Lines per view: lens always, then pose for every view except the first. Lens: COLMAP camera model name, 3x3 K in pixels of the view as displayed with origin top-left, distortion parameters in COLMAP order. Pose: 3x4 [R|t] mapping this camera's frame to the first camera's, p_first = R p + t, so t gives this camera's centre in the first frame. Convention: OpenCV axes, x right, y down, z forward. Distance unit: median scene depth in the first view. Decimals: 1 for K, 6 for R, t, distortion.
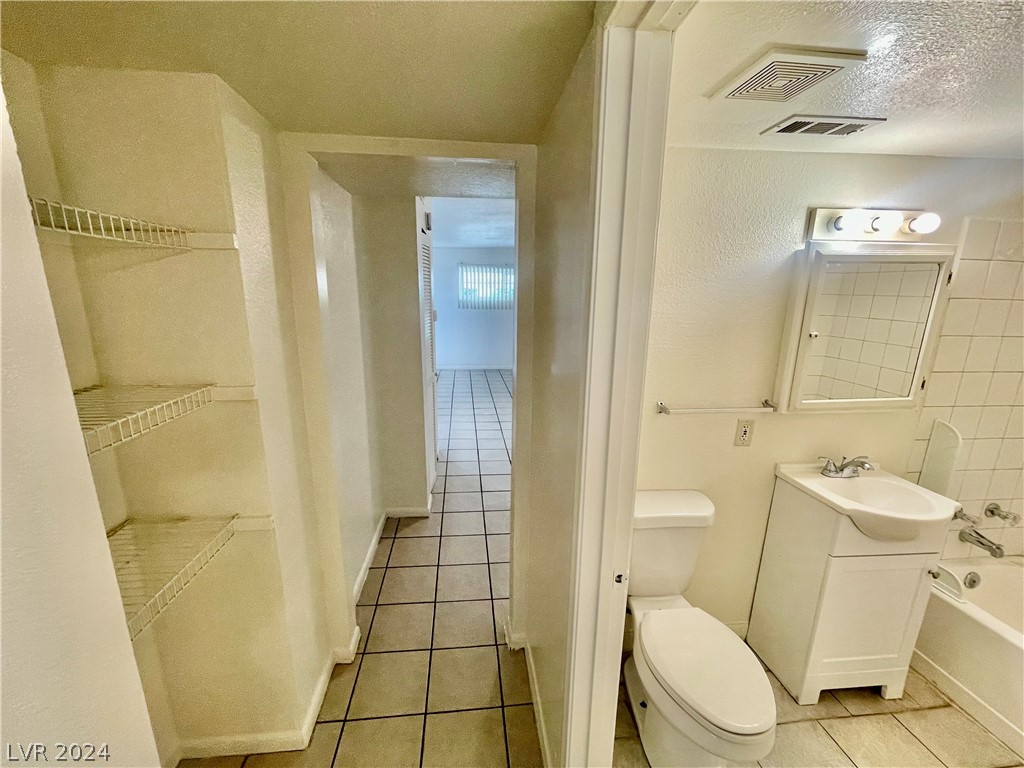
lens RADIAL K [[412.8, 0, 512.0], [0, 412.8, 384.0], [0, 0, 1]] dist [-0.001440, 0.000136]
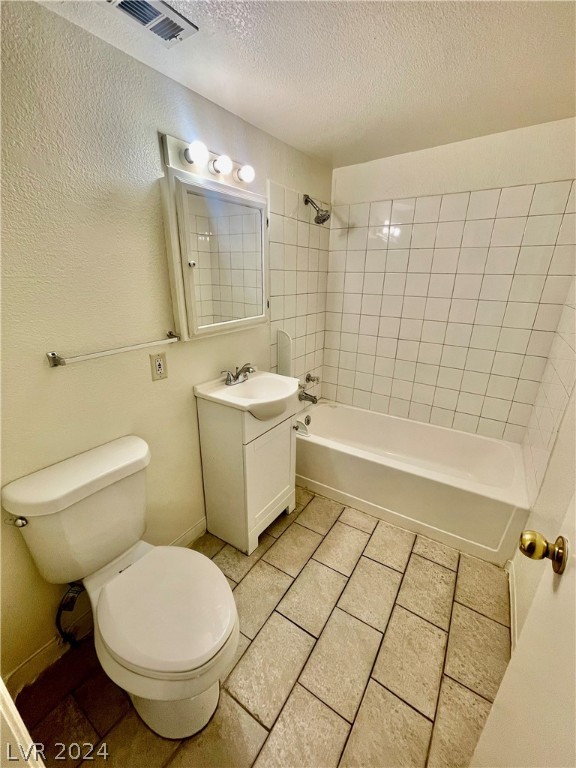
lens RADIAL K [[309.6, 0, 288.6], [0, 309.6, 381.5], [0, 0, 1]] dist [-0.001440, 0.000136]
pose [[0.636392, -0.262349, 0.725382, 0.200952], [0.171769, 0.964972, 0.198305, 0.057899], [-0.751998, -0.001602, 0.659163, 0.246440]]
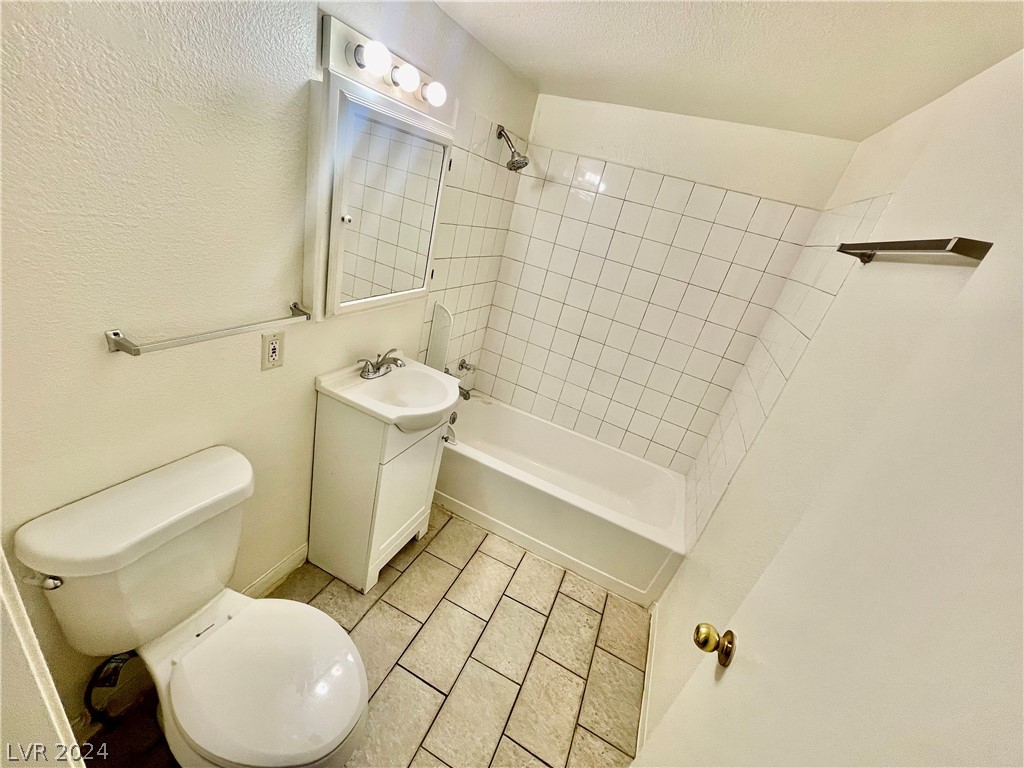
lens RADIAL K [[412.8, 0, 512.0], [0, 412.8, 384.0], [0, 0, 1]] dist [-0.001440, 0.000136]
pose [[0.480981, -0.270640, 0.833913, 0.147809], [-0.033419, 0.944811, 0.325906, -0.082070], [-0.876094, -0.184623, 0.445392, 0.305953]]
